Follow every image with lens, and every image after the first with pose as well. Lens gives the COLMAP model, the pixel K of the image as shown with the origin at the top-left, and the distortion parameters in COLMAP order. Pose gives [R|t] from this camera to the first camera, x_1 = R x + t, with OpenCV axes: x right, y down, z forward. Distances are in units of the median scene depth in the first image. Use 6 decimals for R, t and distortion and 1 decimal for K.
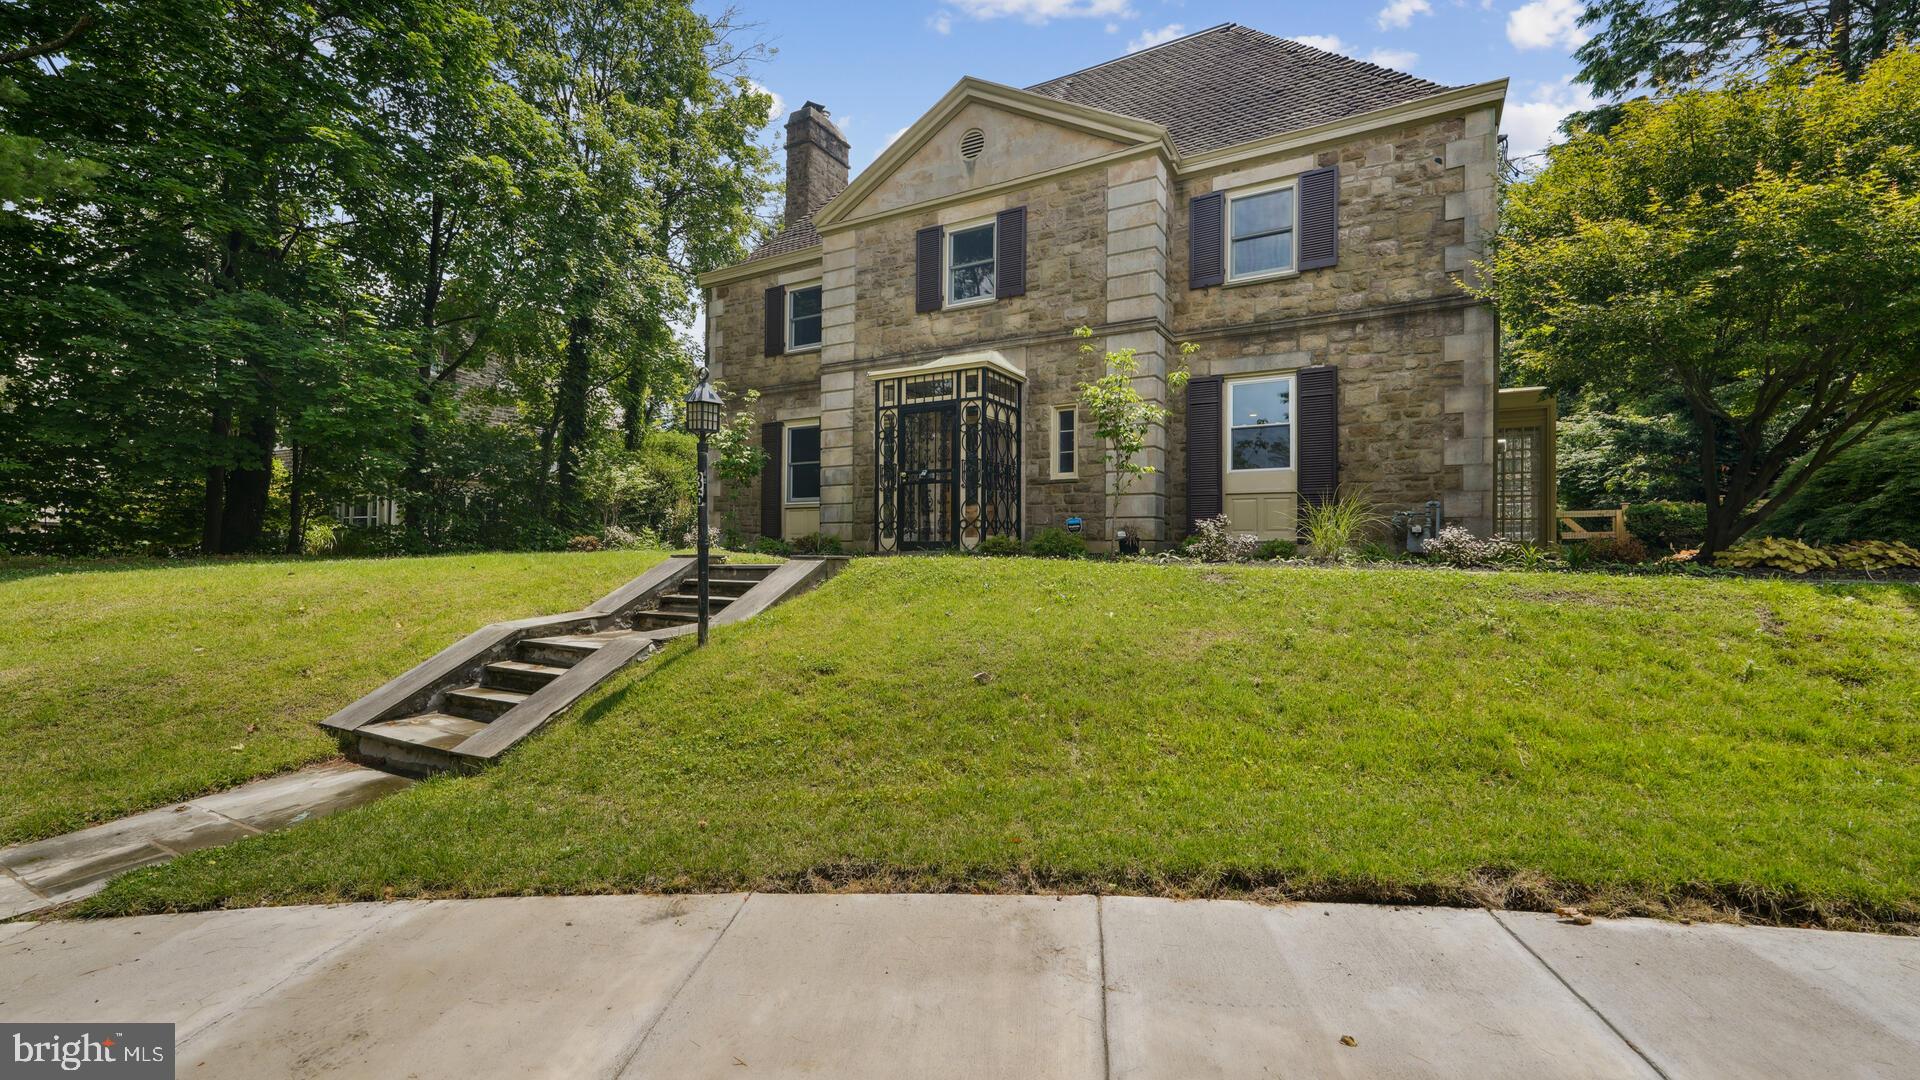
lens RADIAL K [[801.9, 0, 959.6], [0, 801.9, 531.3], [0, 0, 1]] dist [0.012990, 0.000334]
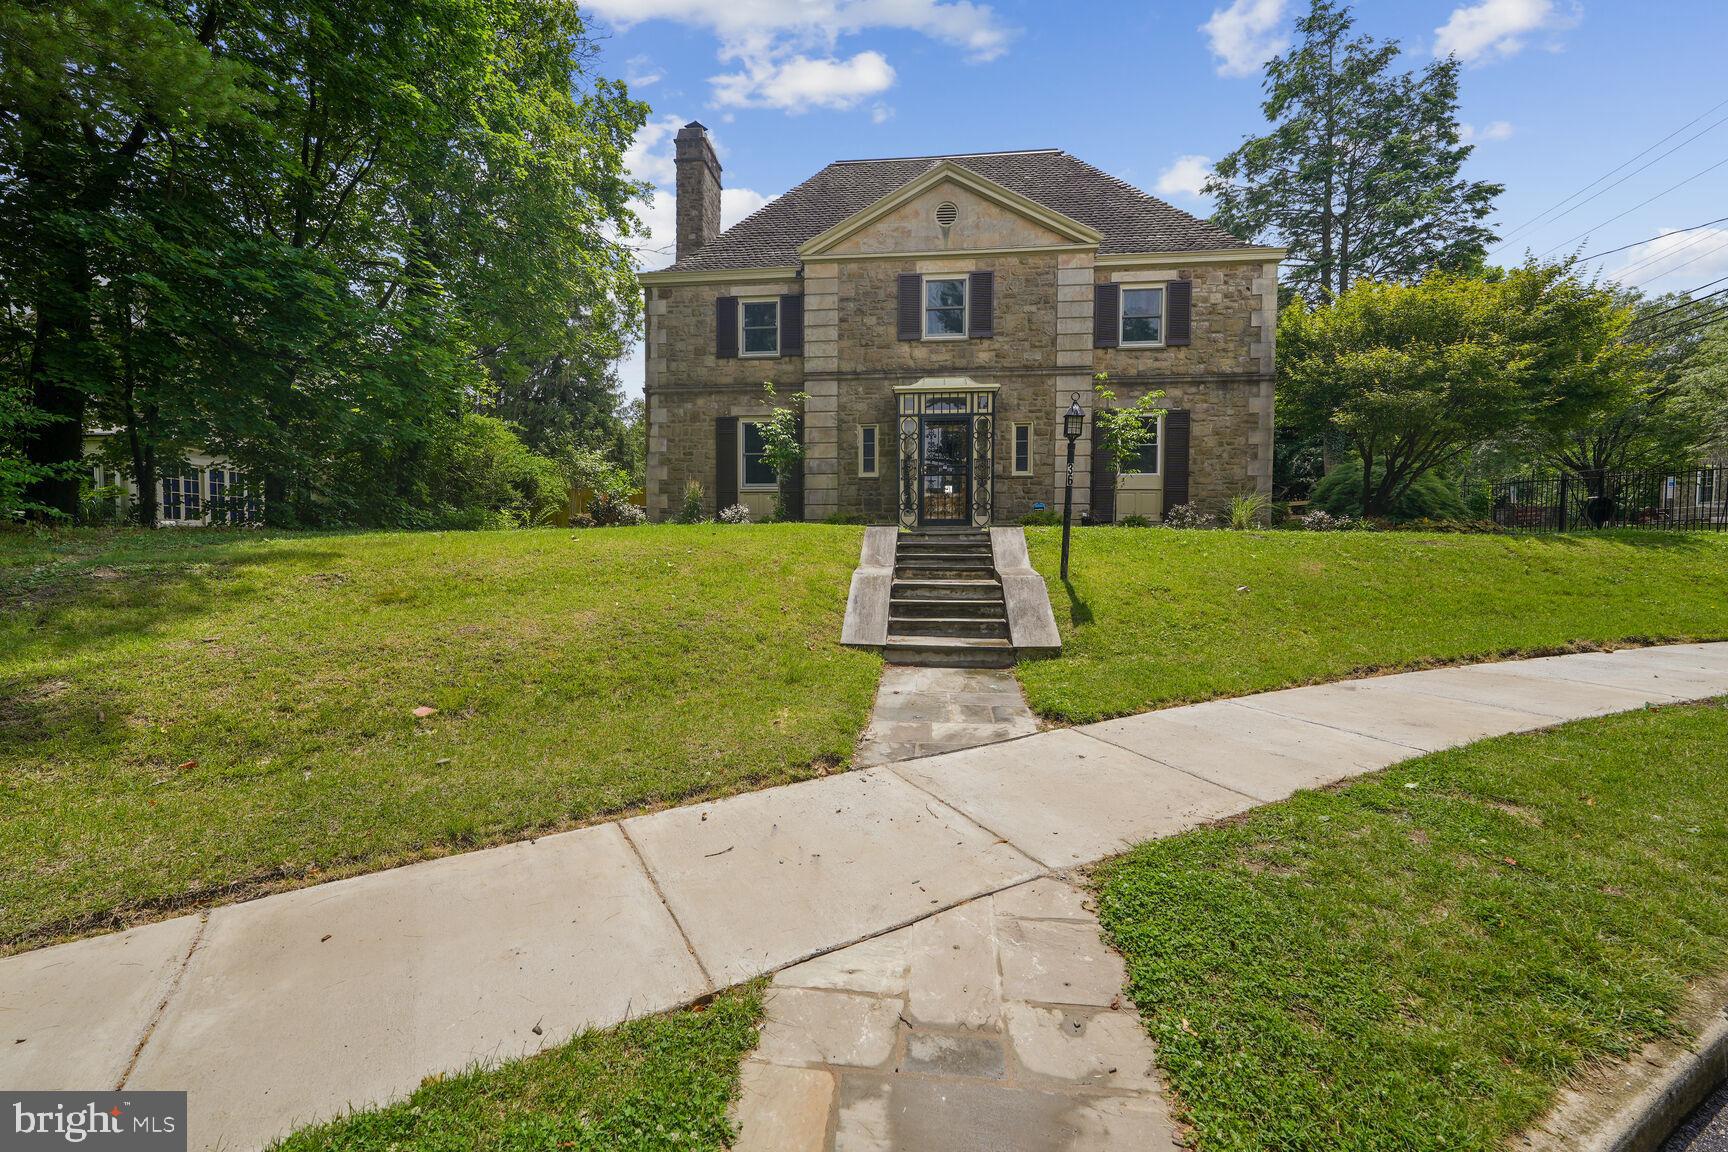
lens RADIAL K [[721.2, 0, 857.9], [0, 721.2, 562.9], [0, 0, 1]] dist [0.007989, -0.000164]
pose [[0.911135, -0.014321, 0.411858, -0.645553], [-0.007441, 0.998661, 0.051185, 0.024268], [-0.412040, -0.049701, 0.909809, -0.033496]]
